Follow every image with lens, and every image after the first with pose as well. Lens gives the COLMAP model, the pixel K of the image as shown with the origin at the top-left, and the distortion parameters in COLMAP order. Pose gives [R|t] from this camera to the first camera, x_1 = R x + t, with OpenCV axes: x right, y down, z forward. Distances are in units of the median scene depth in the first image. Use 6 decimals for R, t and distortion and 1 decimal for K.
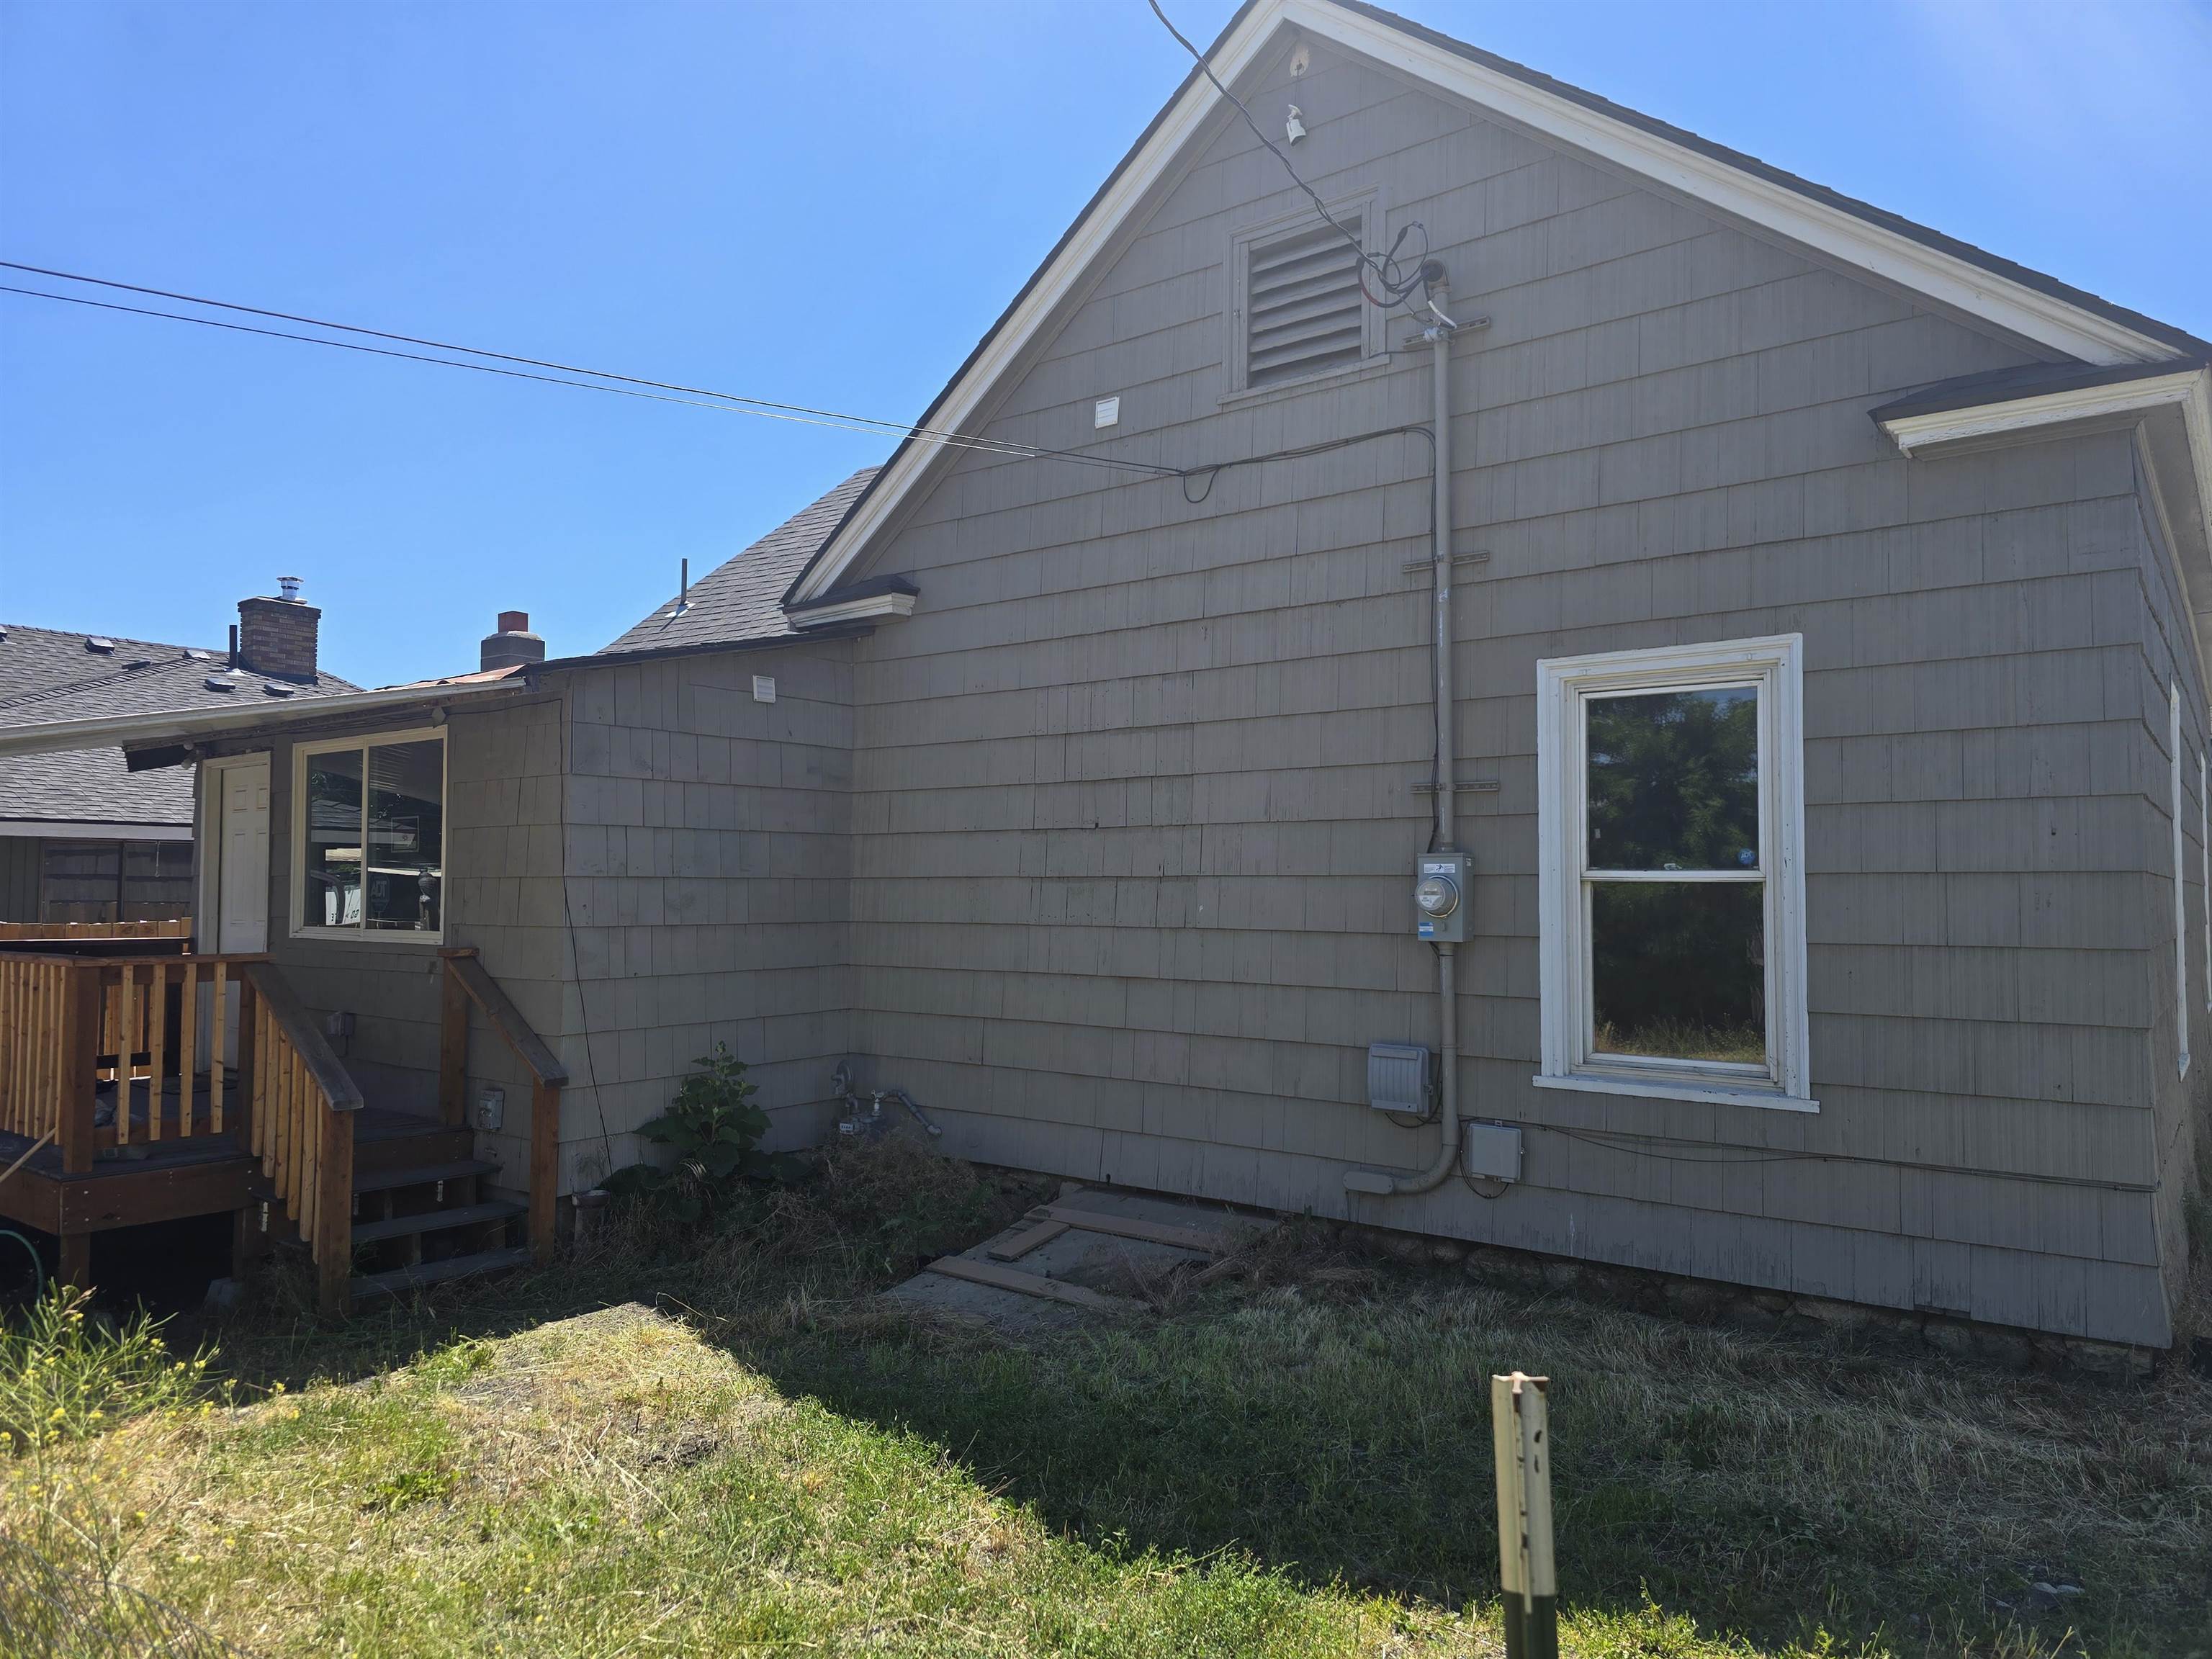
lens RADIAL K [[1472.8, 0, 1110.9], [0, 1472.8, 840.3], [0, 0, 1]] dist [0.065006, -0.075975]
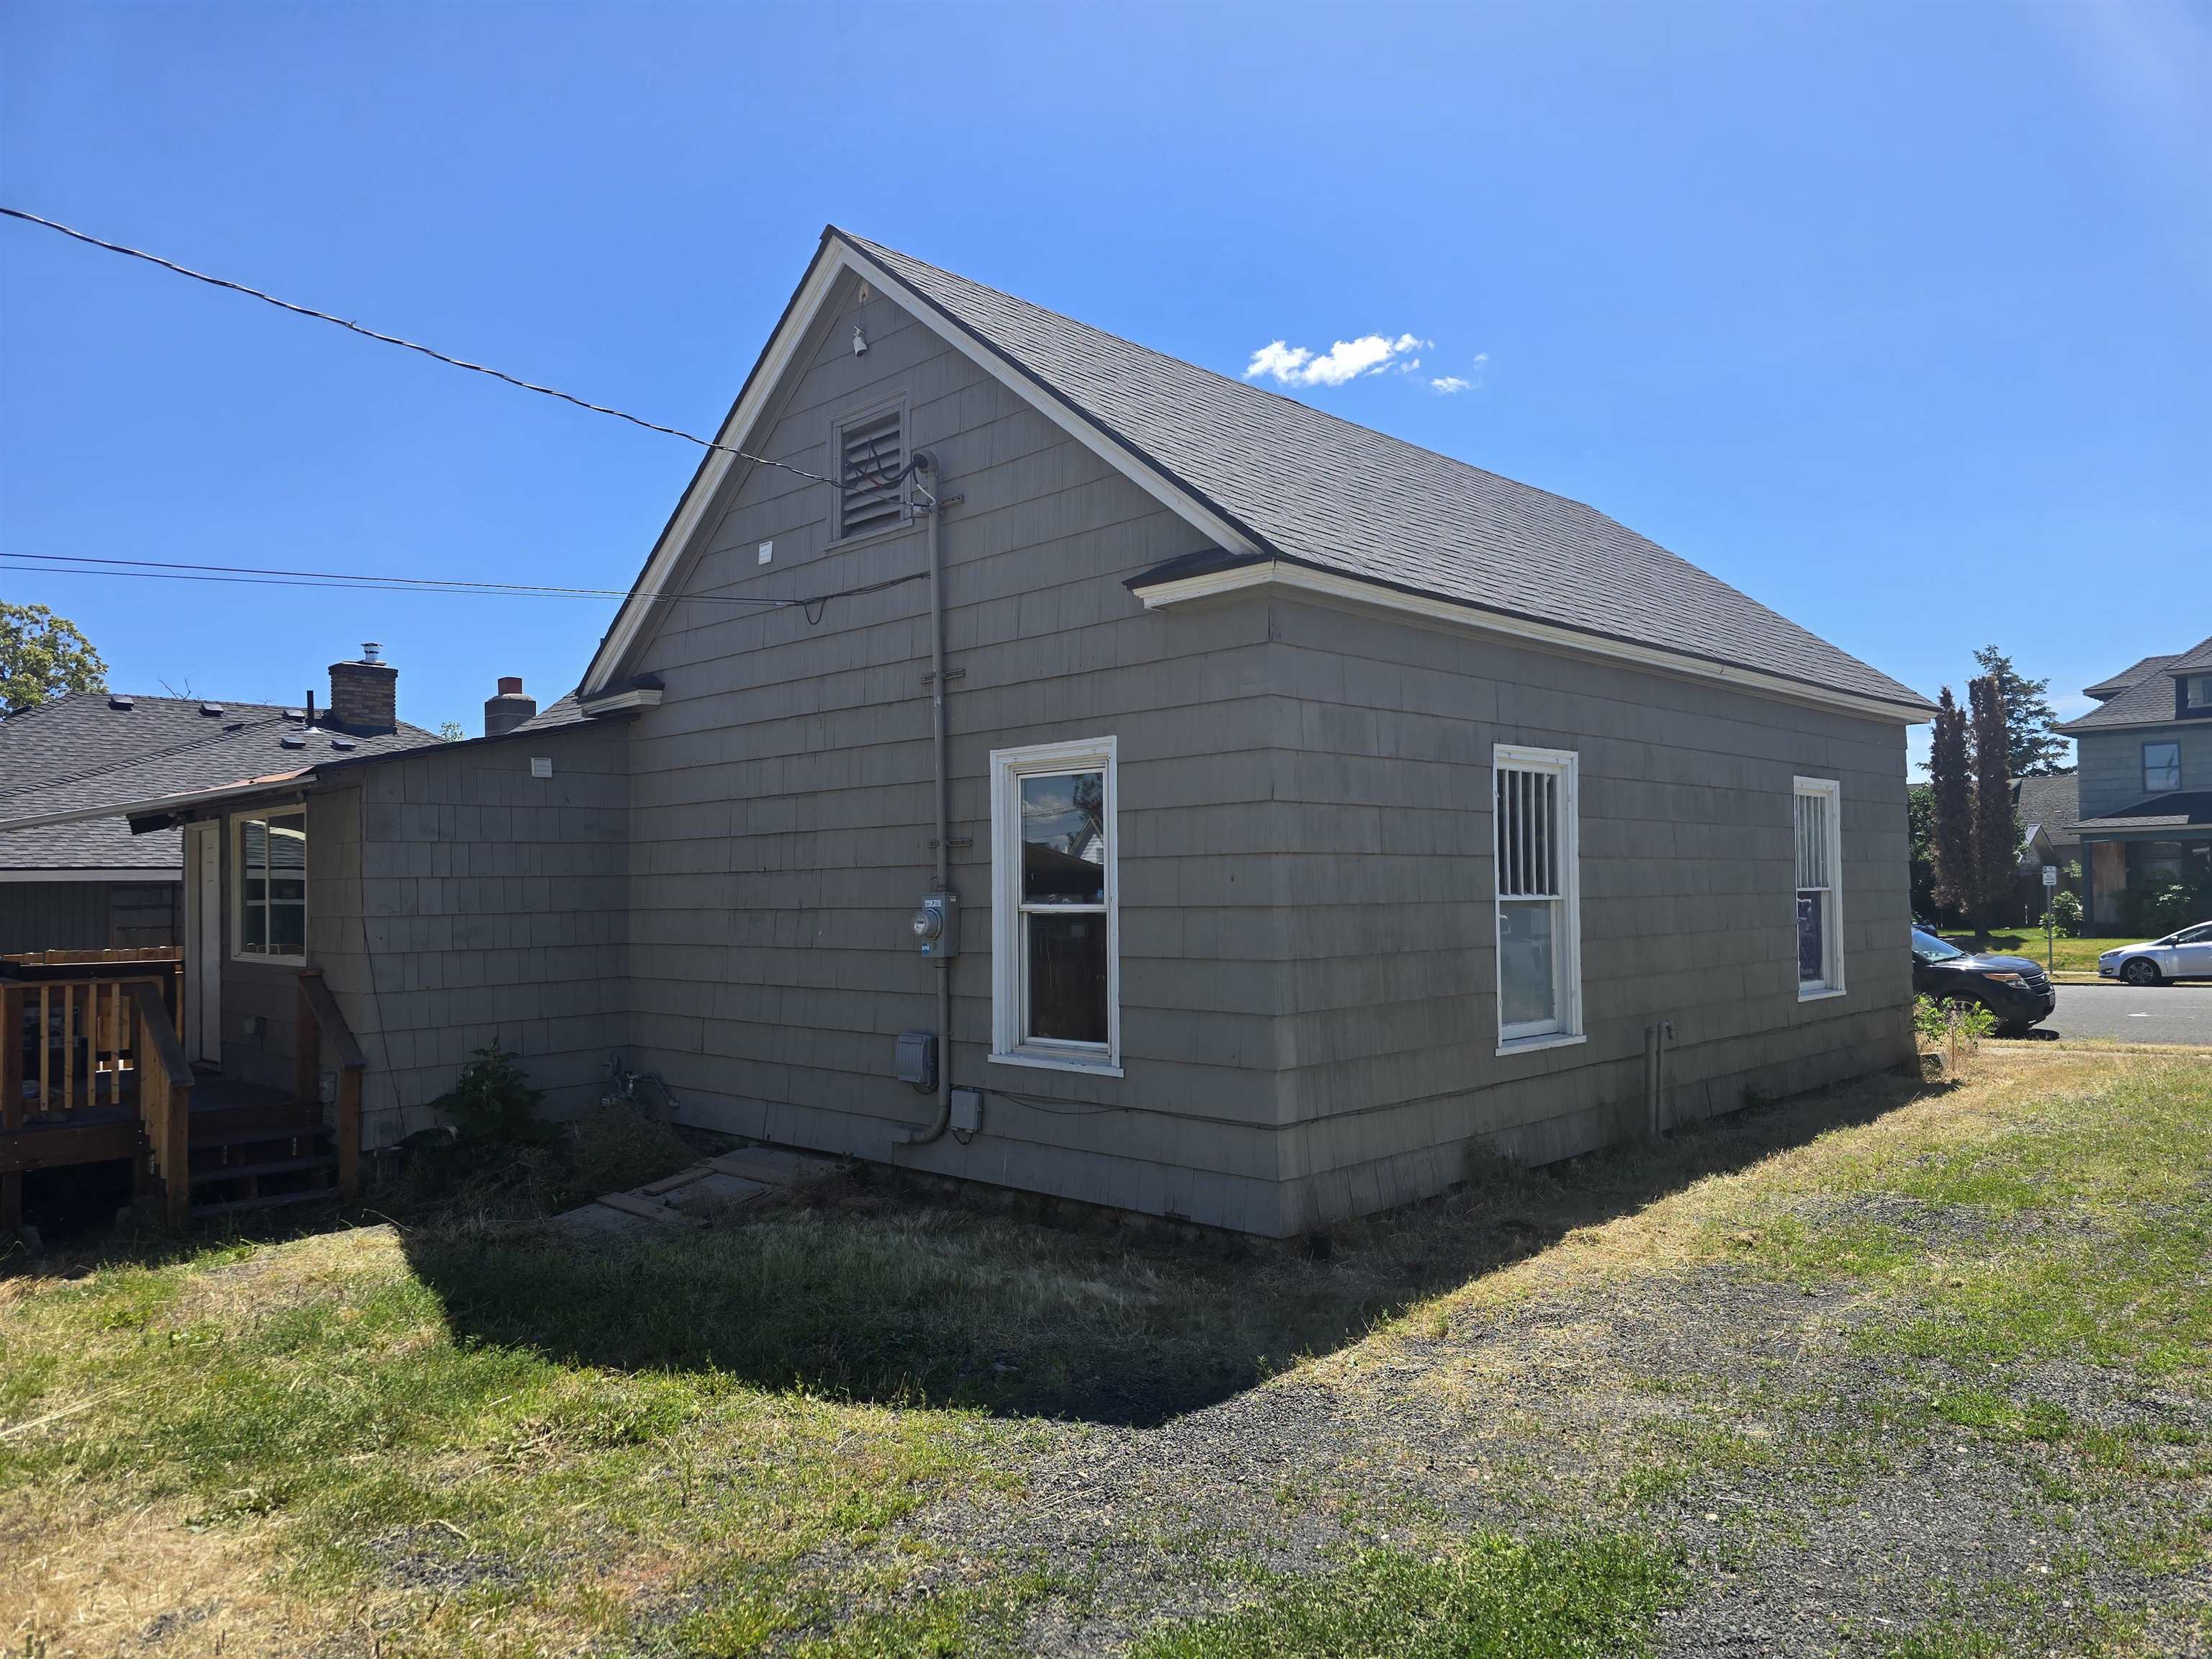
lens RADIAL K [[1504.3, 0, 1102.6], [0, 1504.3, 852.3], [0, 0, 1]] dist [0.092030, -0.076210]
pose [[0.991898, -0.021382, -0.125225, 0.513140], [0.022777, 0.999693, 0.009718, -0.035318], [0.124979, -0.012492, 0.992081, -0.330235]]
